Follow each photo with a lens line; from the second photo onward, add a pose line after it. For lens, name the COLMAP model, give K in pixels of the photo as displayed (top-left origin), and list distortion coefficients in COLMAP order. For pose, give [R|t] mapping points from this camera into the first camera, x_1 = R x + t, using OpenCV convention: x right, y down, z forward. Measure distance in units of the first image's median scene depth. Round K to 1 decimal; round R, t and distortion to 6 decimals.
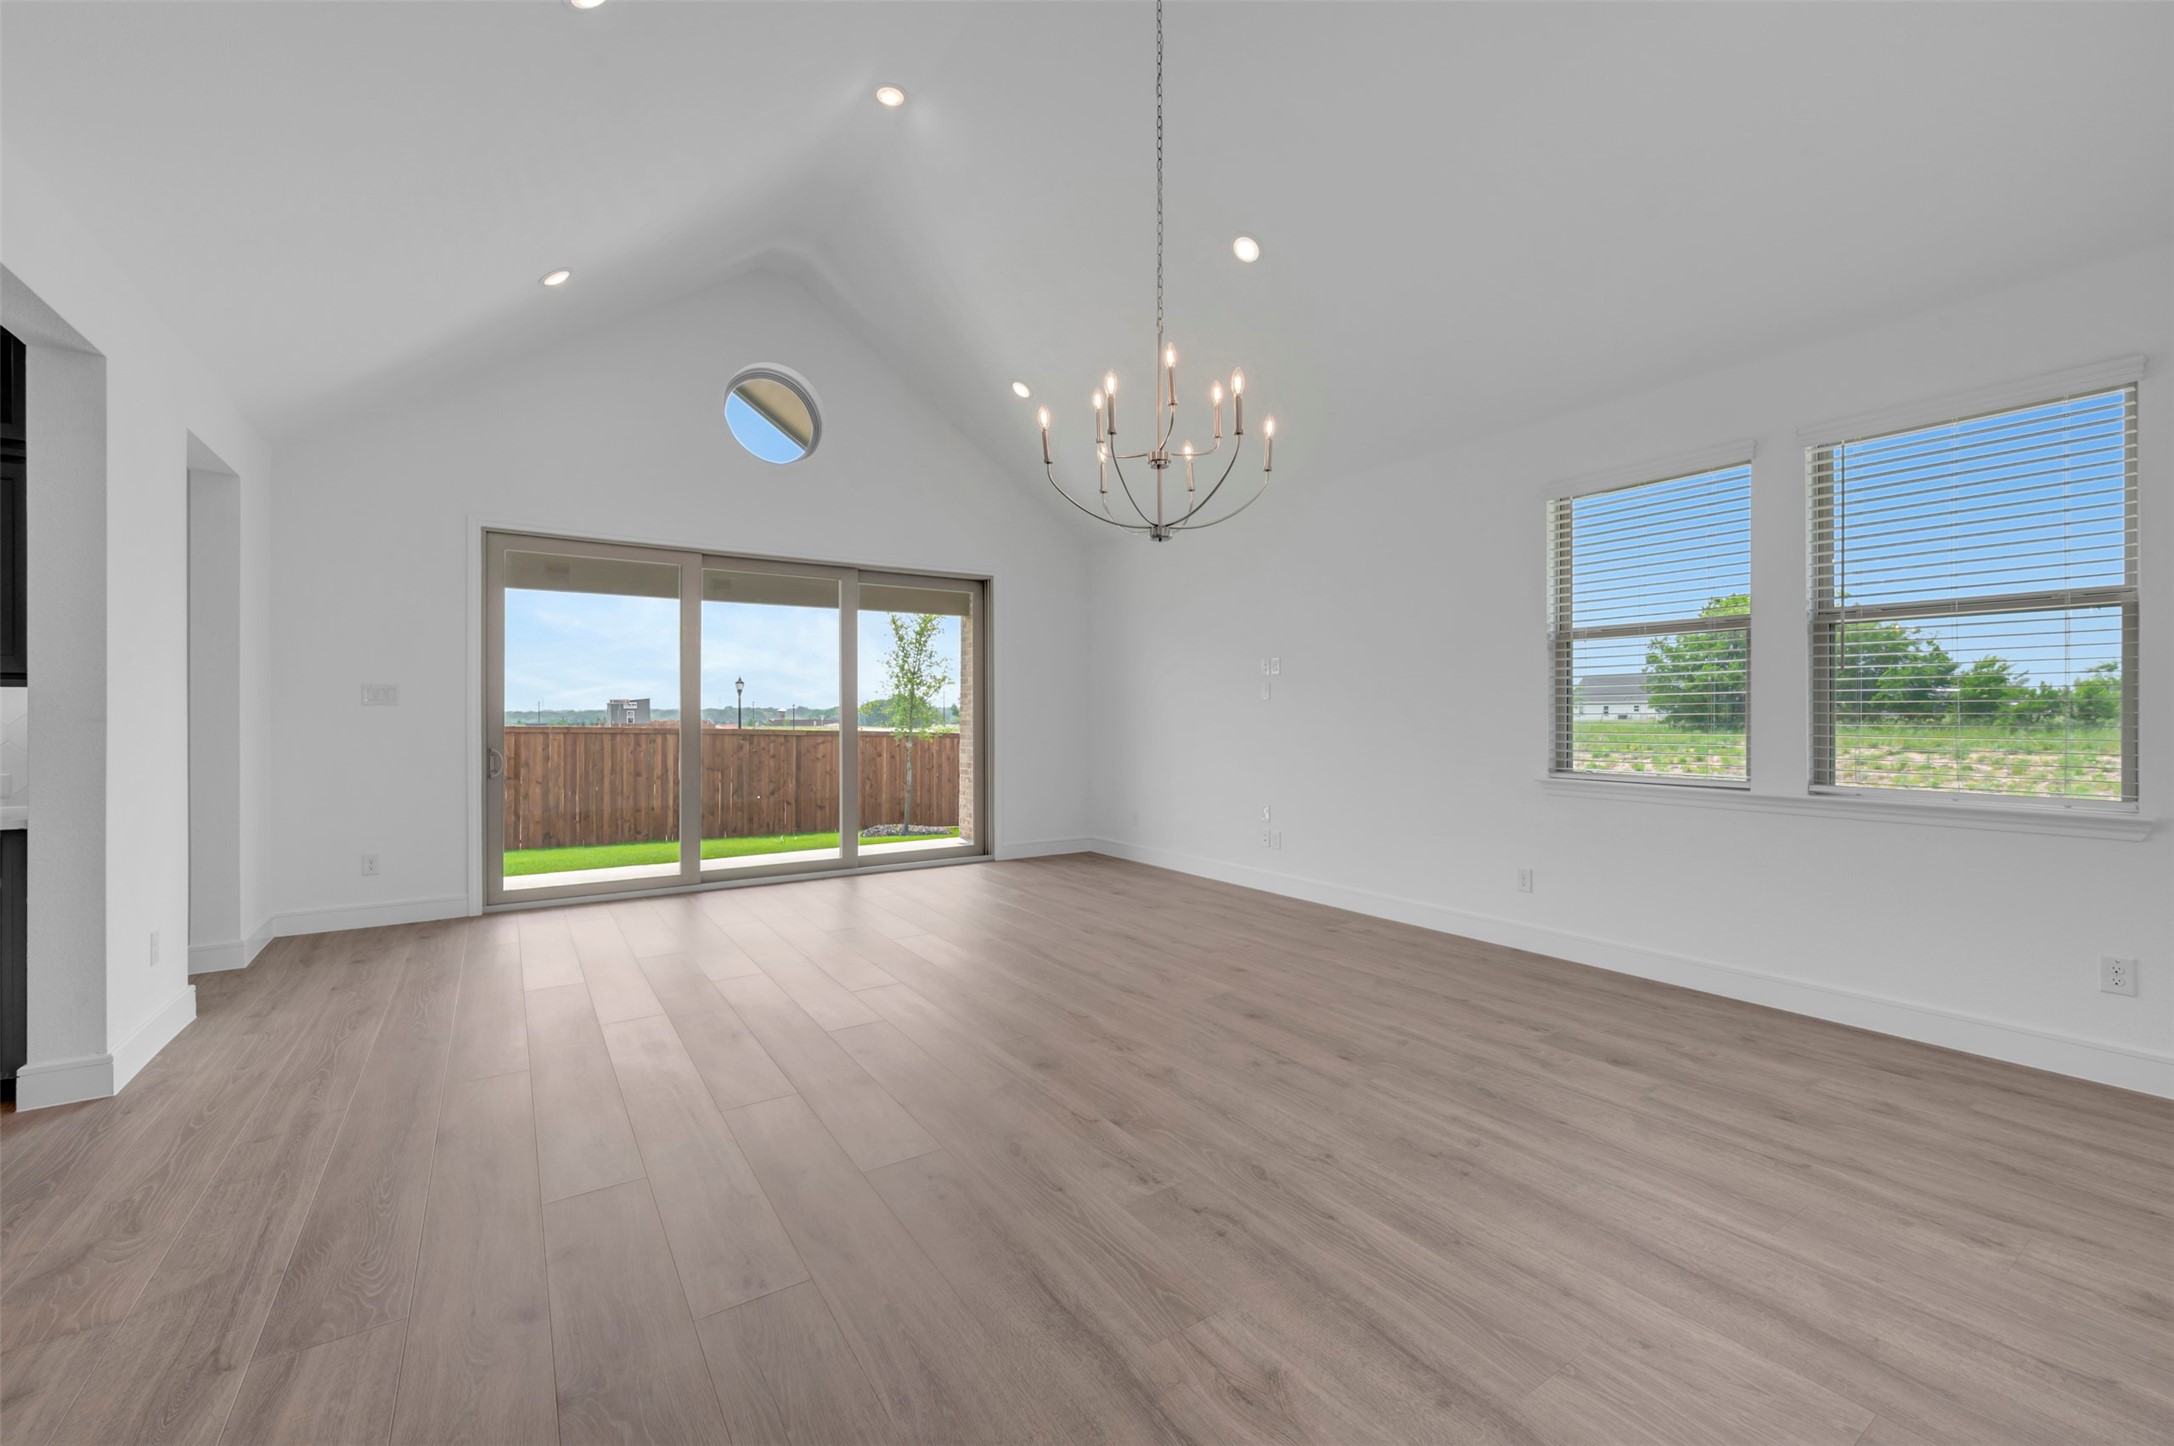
lens RADIAL K [[890.3, 0, 1087.0], [0, 890.3, 708.6], [0, 0, 1]] dist [-0.001148, -0.000283]
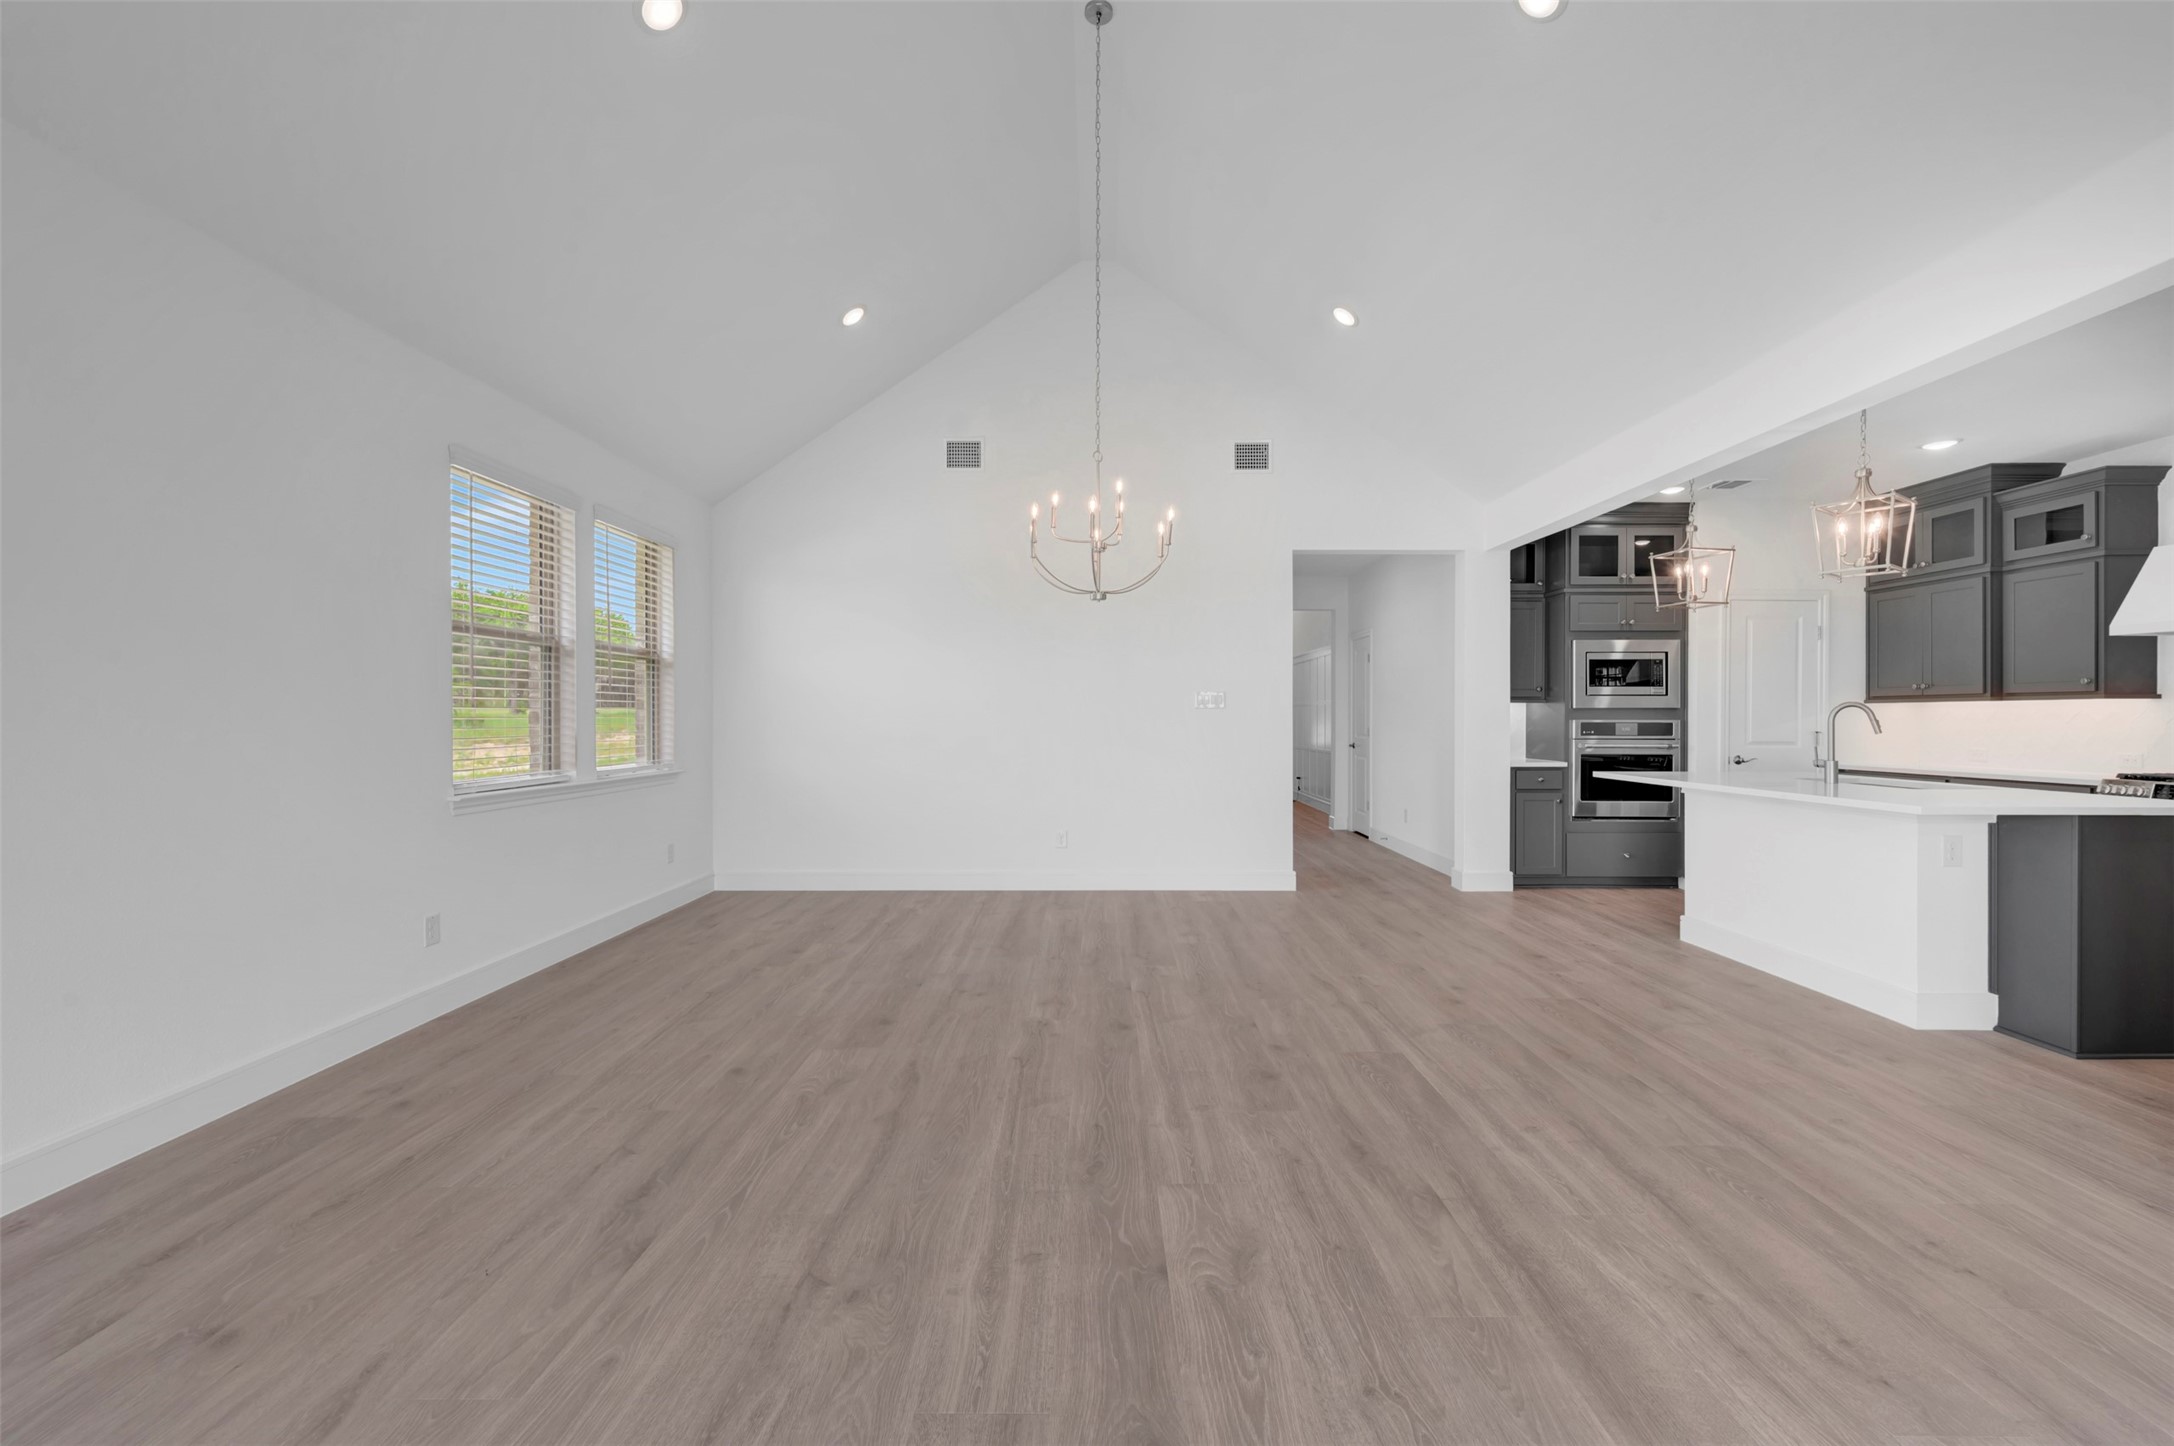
lens RADIAL K [[890.3, 0, 1099.9], [0, 890.3, 728.7], [0, 0, 1]] dist [-0.001148, -0.000283]
pose [[-0.837118, -0.003956, 0.547009, -0.392687], [0.000410, 0.999969, 0.007858, 0.007290], [-0.547023, 0.006802, -0.837090, 1.199561]]
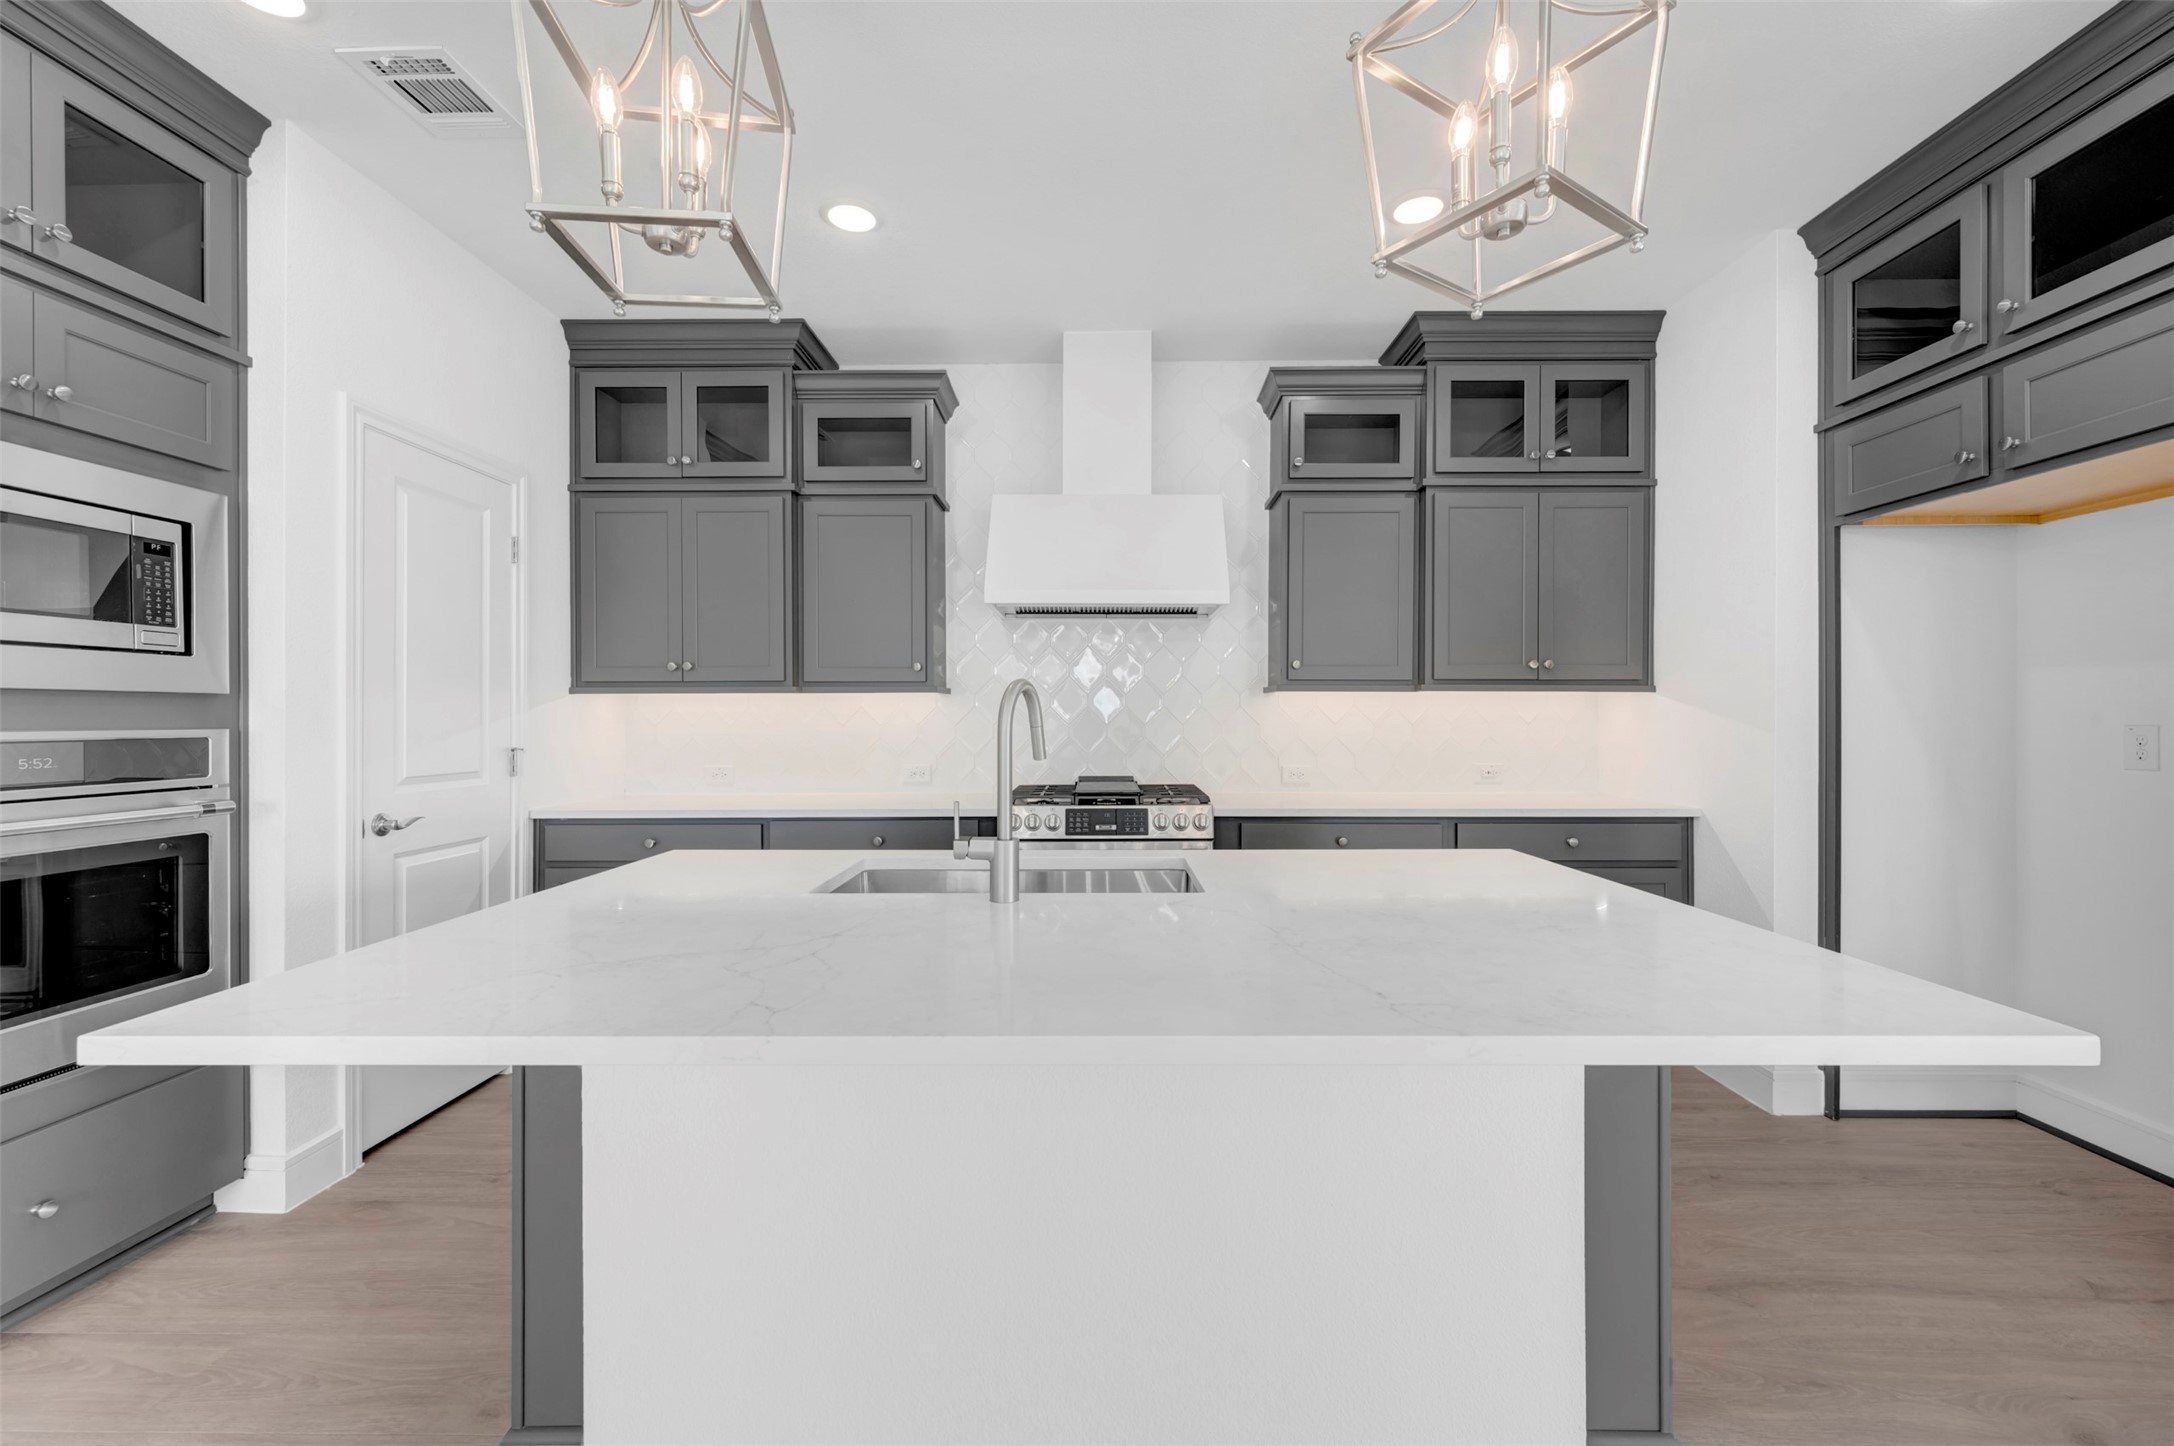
lens RADIAL K [[890.3, 0, 1094.7], [0, 890.3, 718.2], [0, 0, 1]] dist [-0.001148, -0.000283]
pose [[-0.563317, 0.005497, -0.826223, -0.271385], [0.006464, 0.999977, 0.002246, 0.001657], [0.826216, -0.004075, -0.563339, 0.294001]]
